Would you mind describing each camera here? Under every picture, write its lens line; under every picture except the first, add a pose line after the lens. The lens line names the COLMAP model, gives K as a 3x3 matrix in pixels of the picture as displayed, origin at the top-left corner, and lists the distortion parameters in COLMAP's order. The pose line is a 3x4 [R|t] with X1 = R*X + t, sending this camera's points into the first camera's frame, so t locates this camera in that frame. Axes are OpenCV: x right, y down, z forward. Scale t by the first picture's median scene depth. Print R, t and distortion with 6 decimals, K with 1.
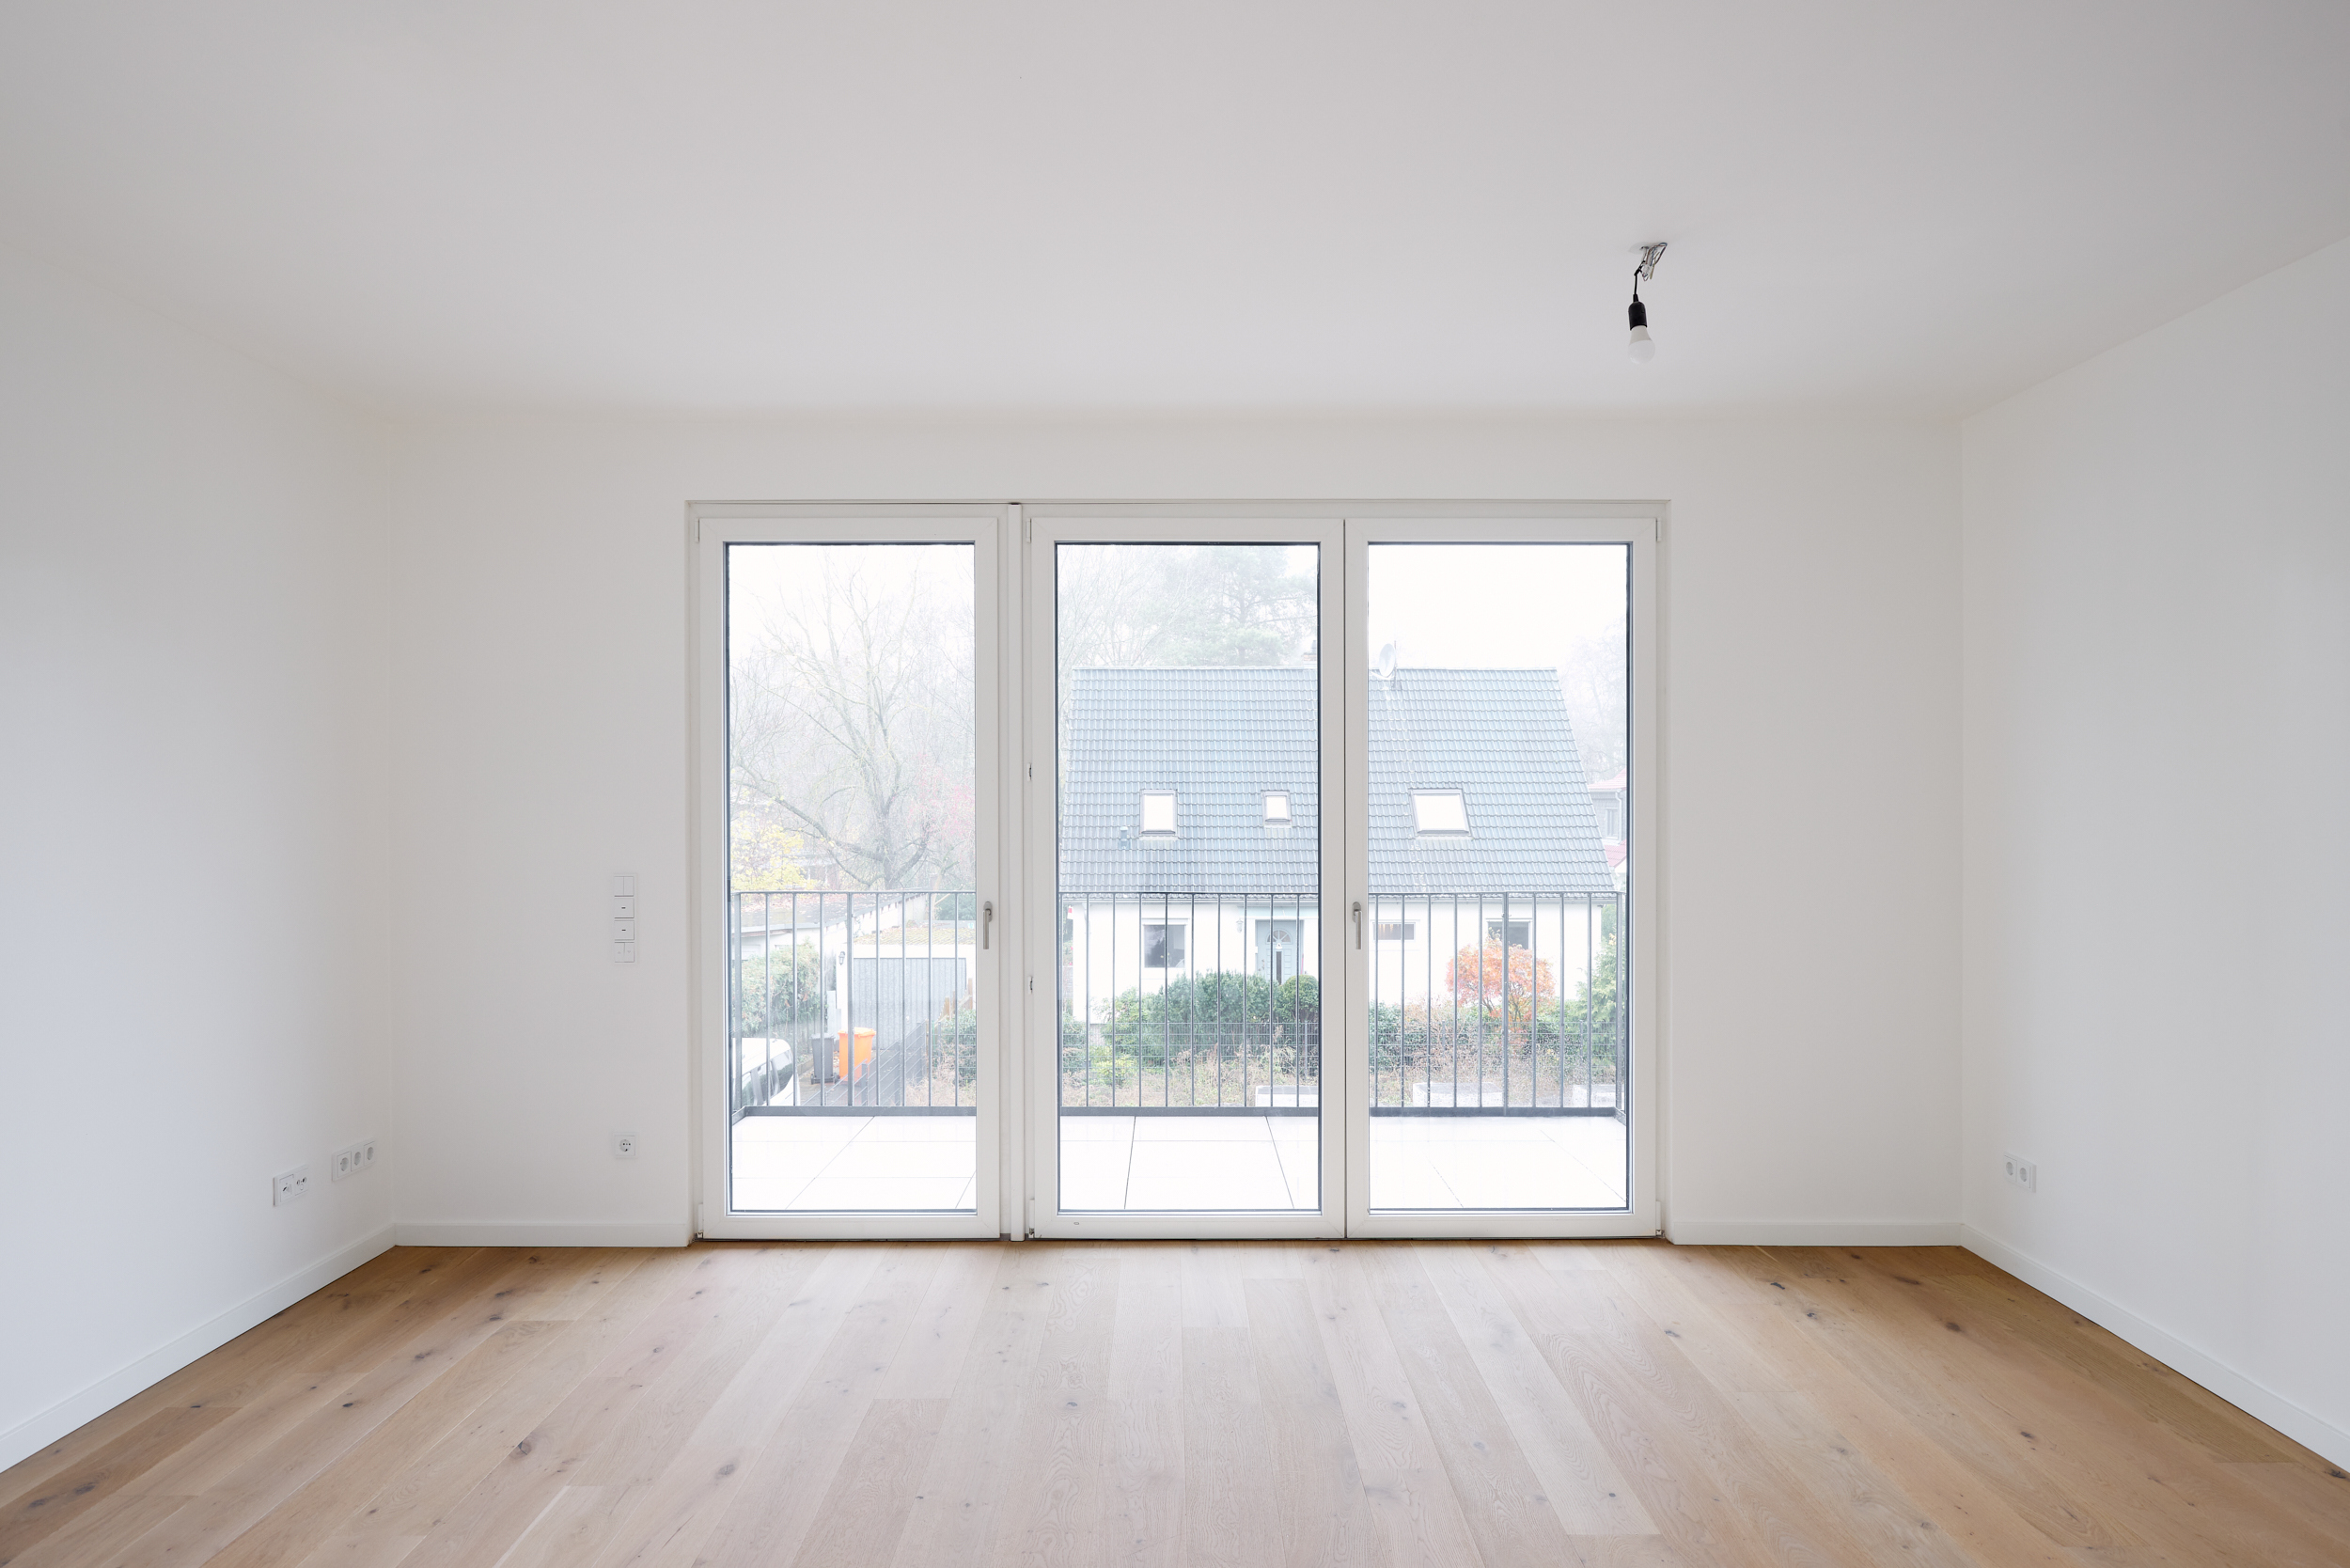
lens RADIAL K [[1383.1, 0, 1174.7], [0, 1383.1, 787.1], [0, 0, 1]] dist [-0.000673, -0.002010]
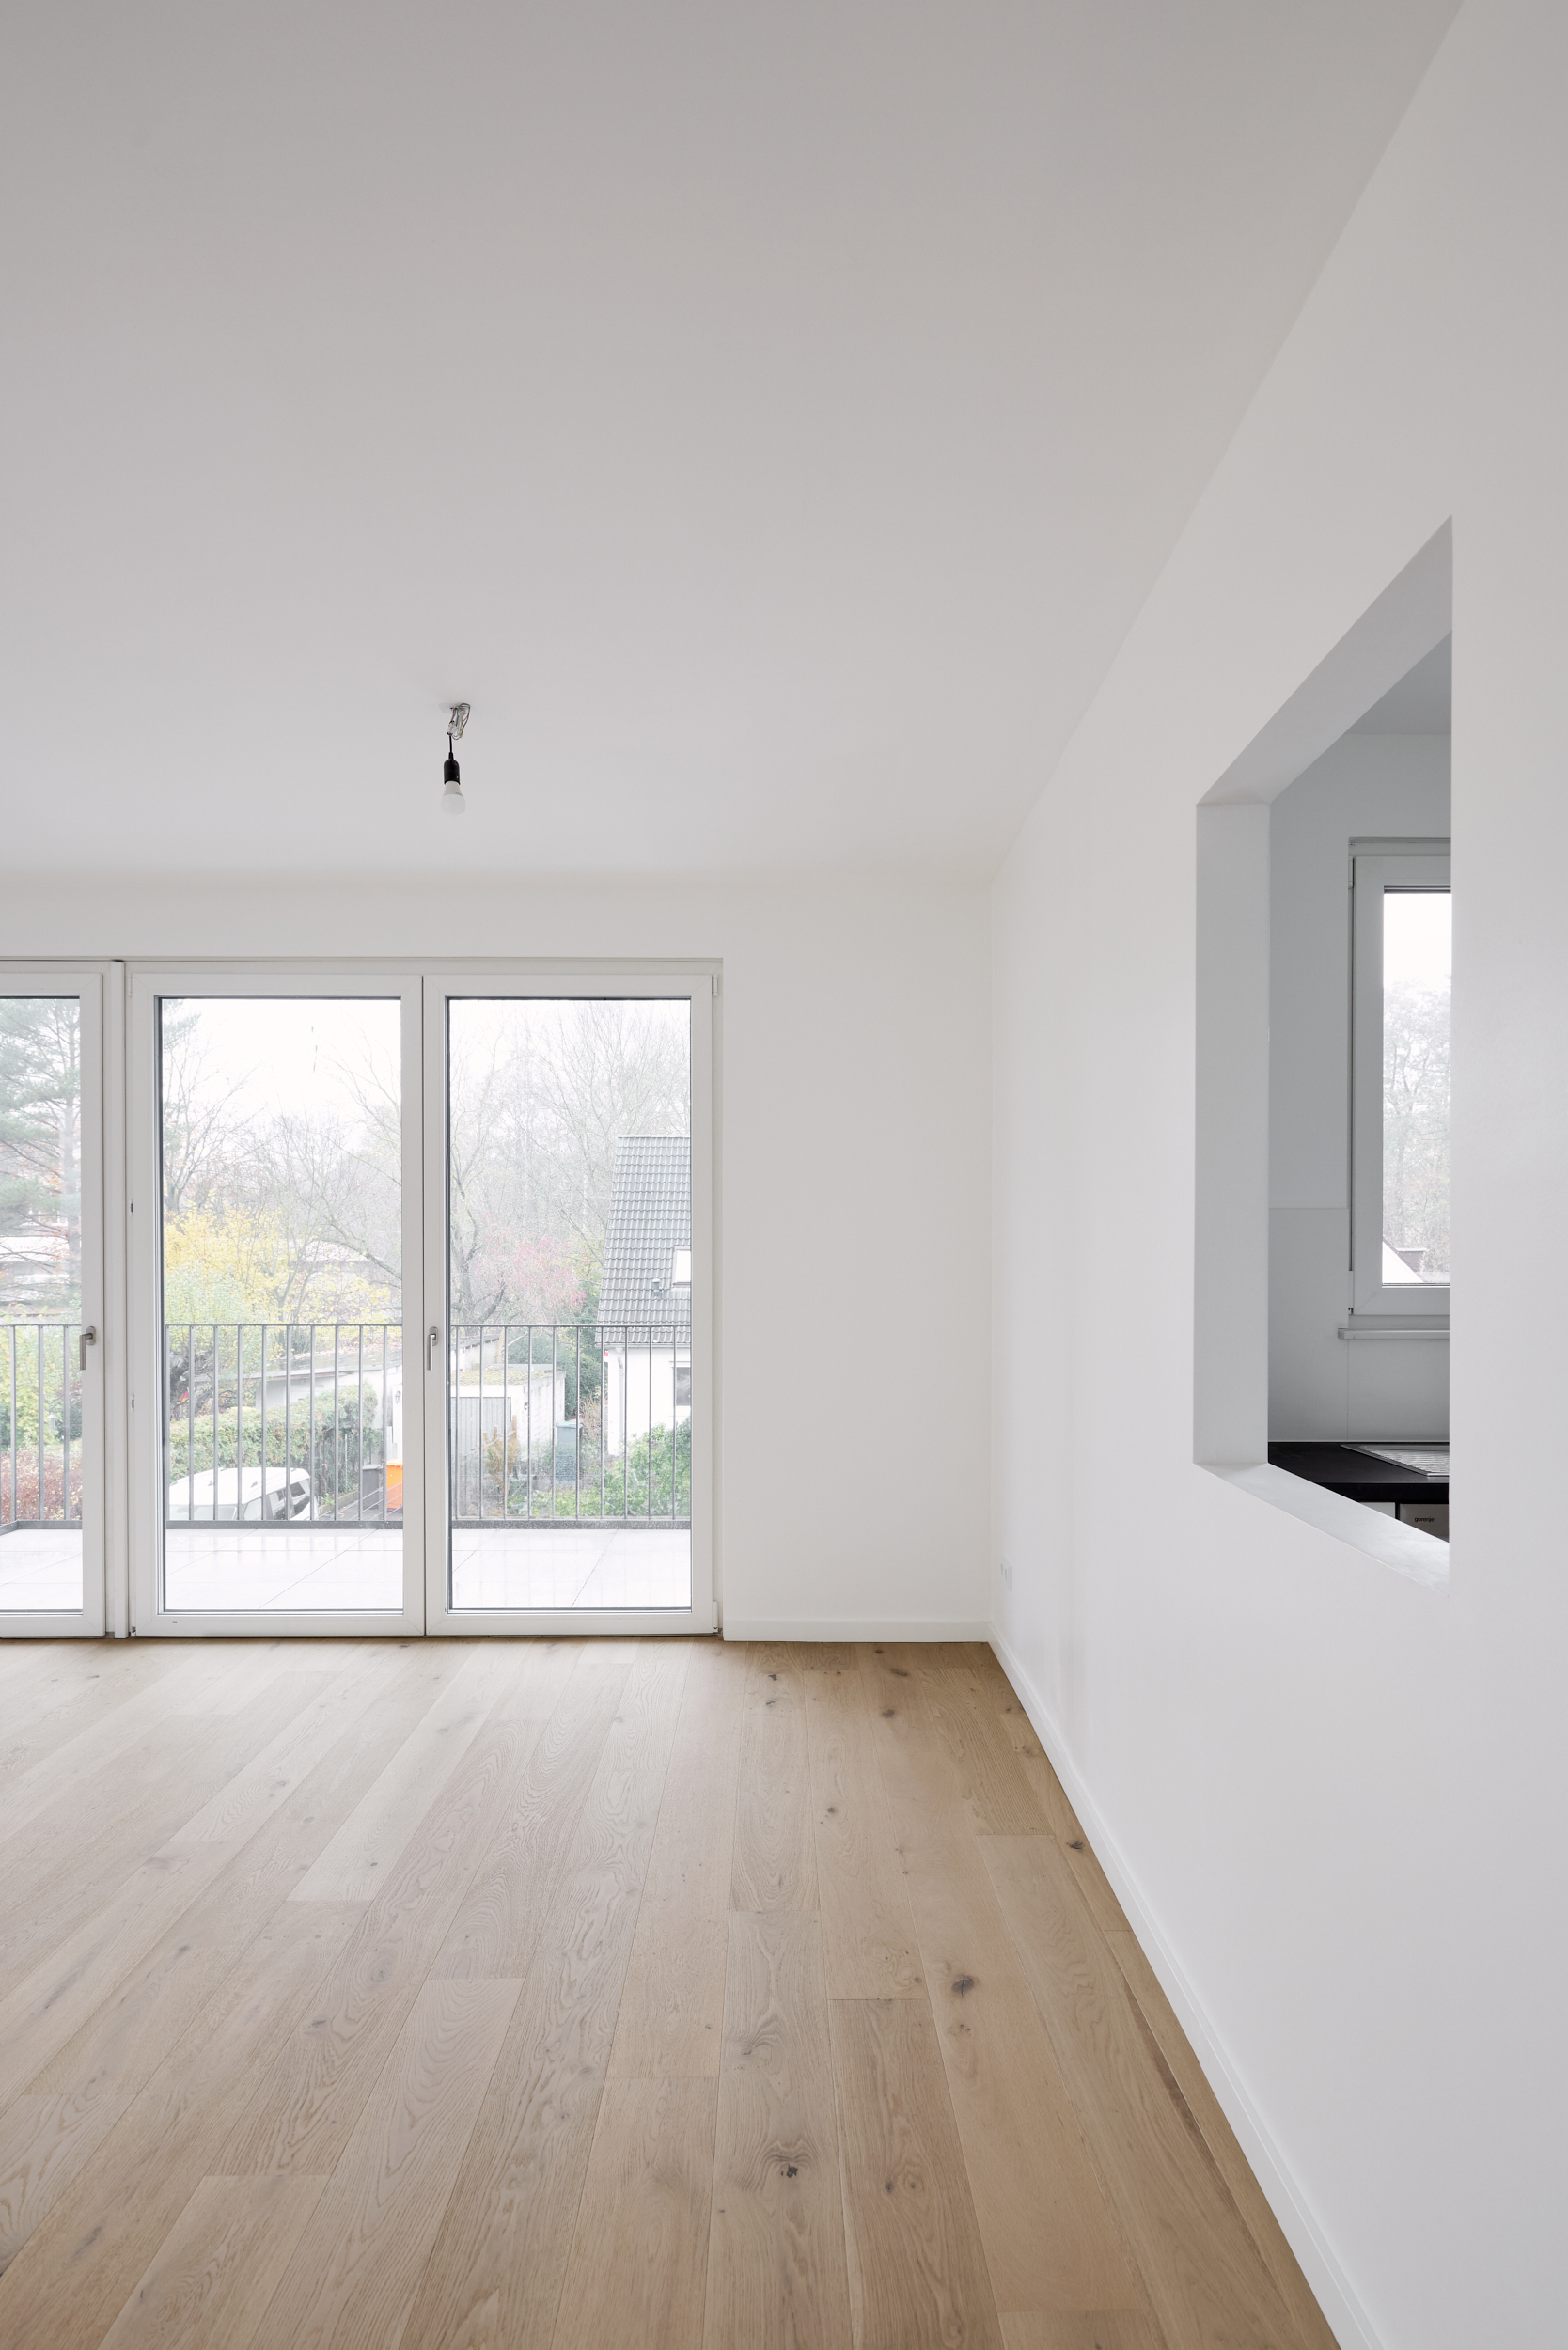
lens RADIAL K [[1240.1, 0, 788.3], [0, 1240.1, 1256.6], [0, 0, 1]] dist [0.000770, 0.000053]
pose [[0.999983, 0.000396, 0.005899, 0.406186], [-0.000443, 0.999969, 0.007920, 0.019399], [-0.005895, -0.007923, 0.999951, 0.022360]]
